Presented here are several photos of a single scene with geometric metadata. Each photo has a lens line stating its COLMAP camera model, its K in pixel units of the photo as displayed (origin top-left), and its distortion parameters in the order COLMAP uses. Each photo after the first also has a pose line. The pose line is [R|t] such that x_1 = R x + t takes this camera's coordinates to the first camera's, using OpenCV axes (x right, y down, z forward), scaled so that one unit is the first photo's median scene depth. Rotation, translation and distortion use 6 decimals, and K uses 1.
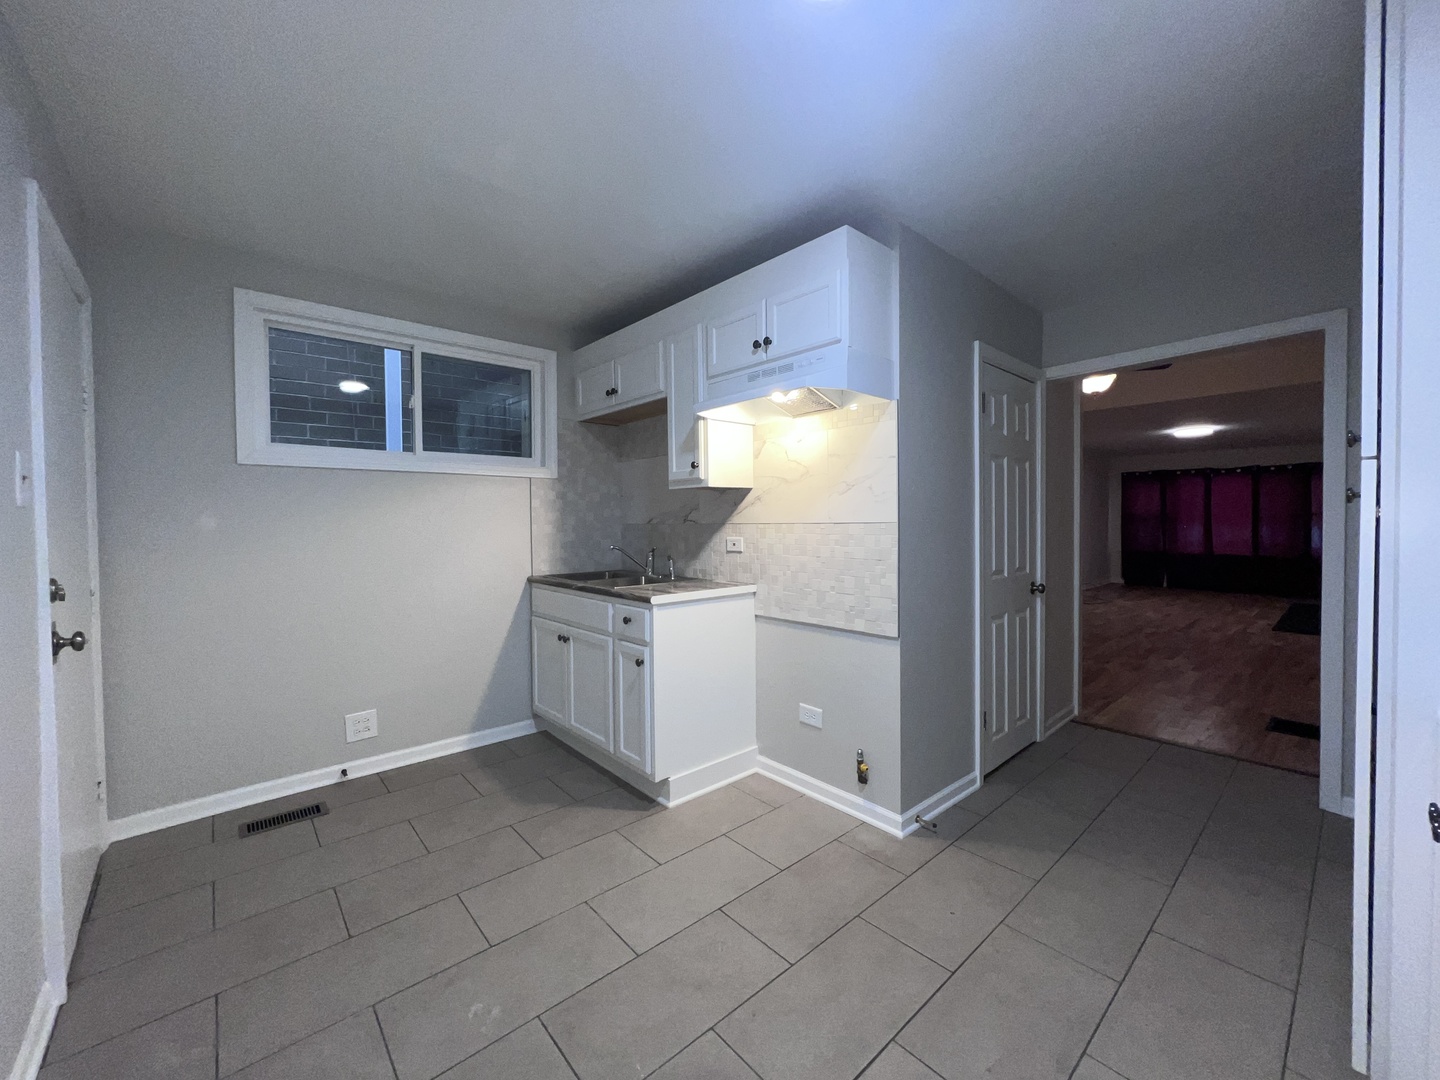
lens RADIAL K [[576.0, 0, 717.0], [0, 576.0, 536.7], [0, 0, 1]] dist [-0.000022, -0.000001]
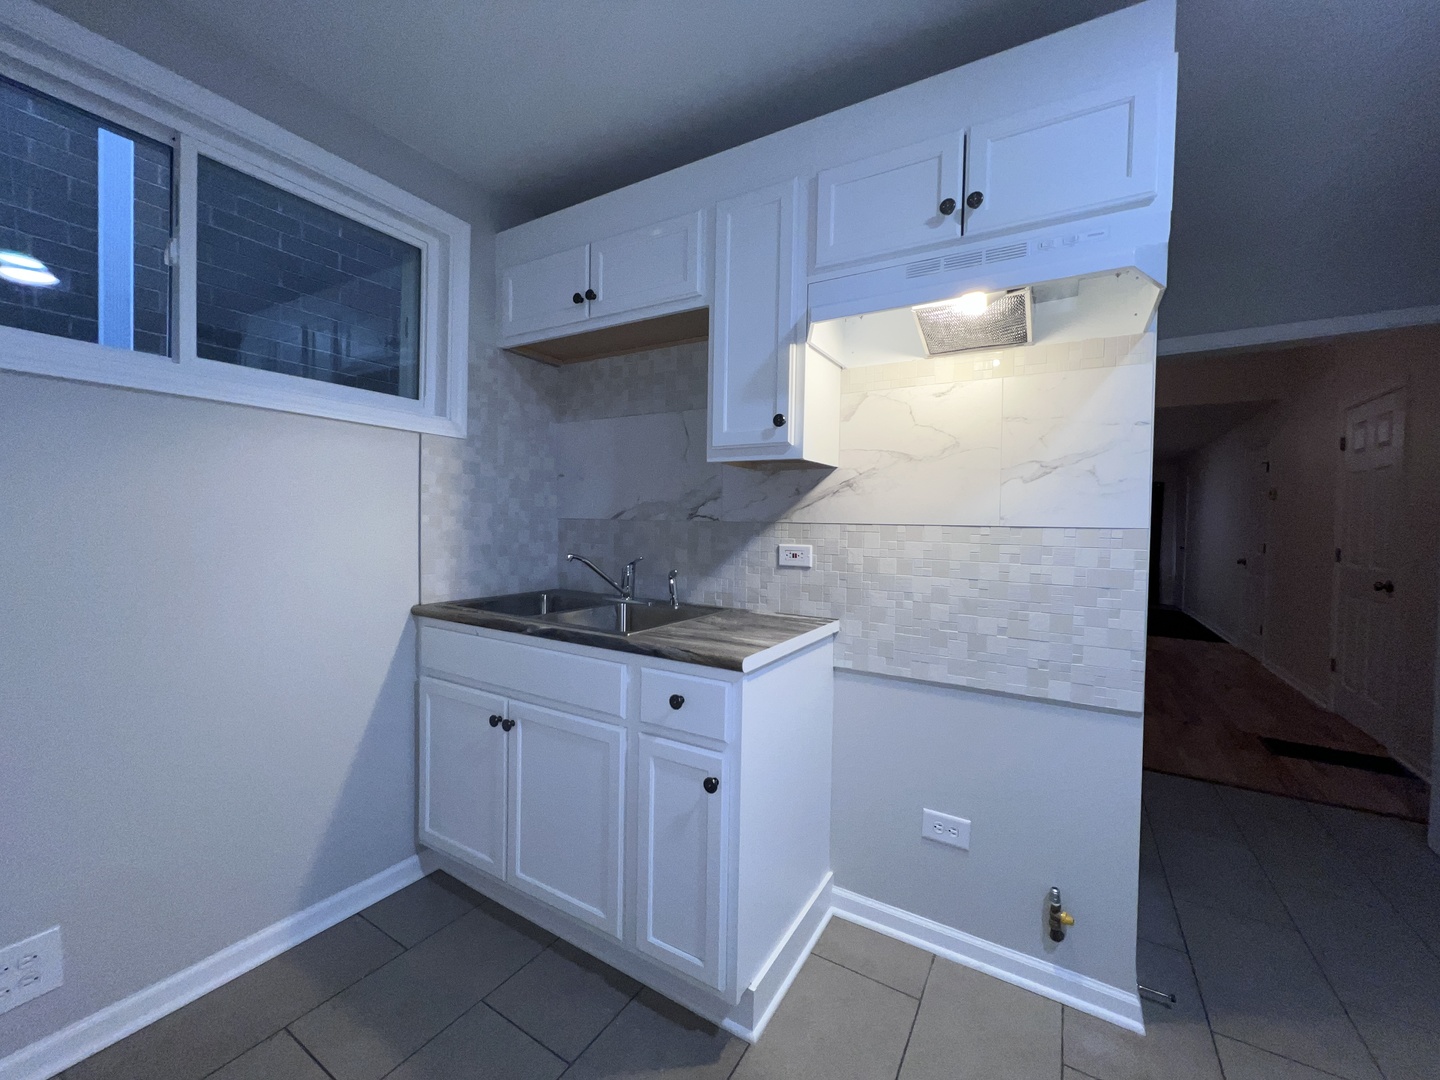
lens RADIAL K [[575.6, 0, 717.1], [0, 575.6, 537.4], [0, 0, 1]] dist [-0.000939, 0.000099]
pose [[0.953378, 0.019736, 0.301133, -0.252049], [-0.019977, 0.999798, -0.002280, -0.003805], [-0.301118, -0.003842, 0.953579, 0.432396]]
